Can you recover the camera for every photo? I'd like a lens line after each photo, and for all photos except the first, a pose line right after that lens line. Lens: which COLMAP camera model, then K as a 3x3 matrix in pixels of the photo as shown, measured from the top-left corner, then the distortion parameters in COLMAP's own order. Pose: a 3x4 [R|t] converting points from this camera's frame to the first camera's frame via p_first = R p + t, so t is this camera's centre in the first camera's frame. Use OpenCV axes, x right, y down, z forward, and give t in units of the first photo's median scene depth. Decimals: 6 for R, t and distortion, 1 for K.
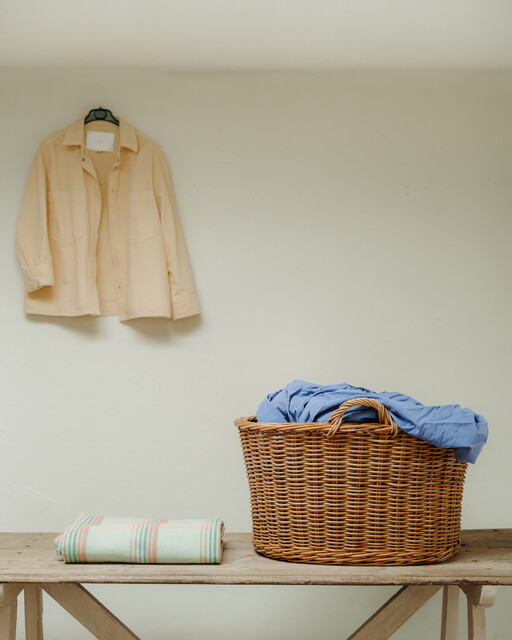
lens RADIAL K [[1079.5, 0, 256.0], [0, 1079.5, 320.0], [0, 0, 1]] dist [-0.004091, -0.007606]
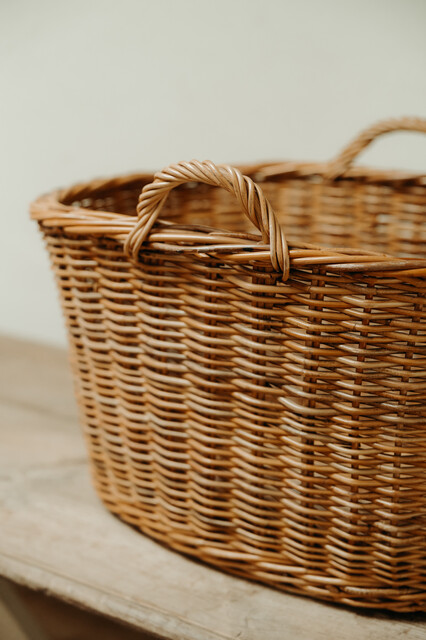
lens RADIAL K [[978.1, 0, 213.0], [0, 978.1, 320.0], [0, 0, 1]] dist [-0.009971, 0.010018]
pose [[0.852767, 0.151056, -0.499971, 0.260807], [0.000590, 0.956984, 0.290140, 0.029783], [0.522292, -0.247716, 0.815995, 0.717527]]
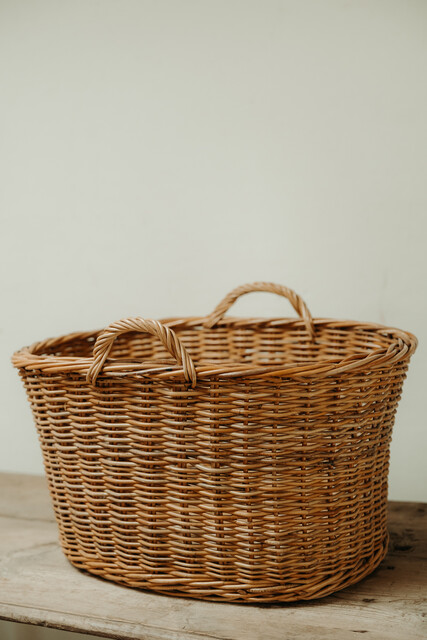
lens RADIAL K [[882.5, 0, 213.3], [0, 882.5, 333.4], [0, 0, 1]] dist [0.011273, 0.033116]
pose [[0.920264, 0.004727, -0.391269, 0.306589], [0.056384, 0.987890, 0.144549, 0.016951], [0.387214, -0.155084, 0.908853, 0.589050]]
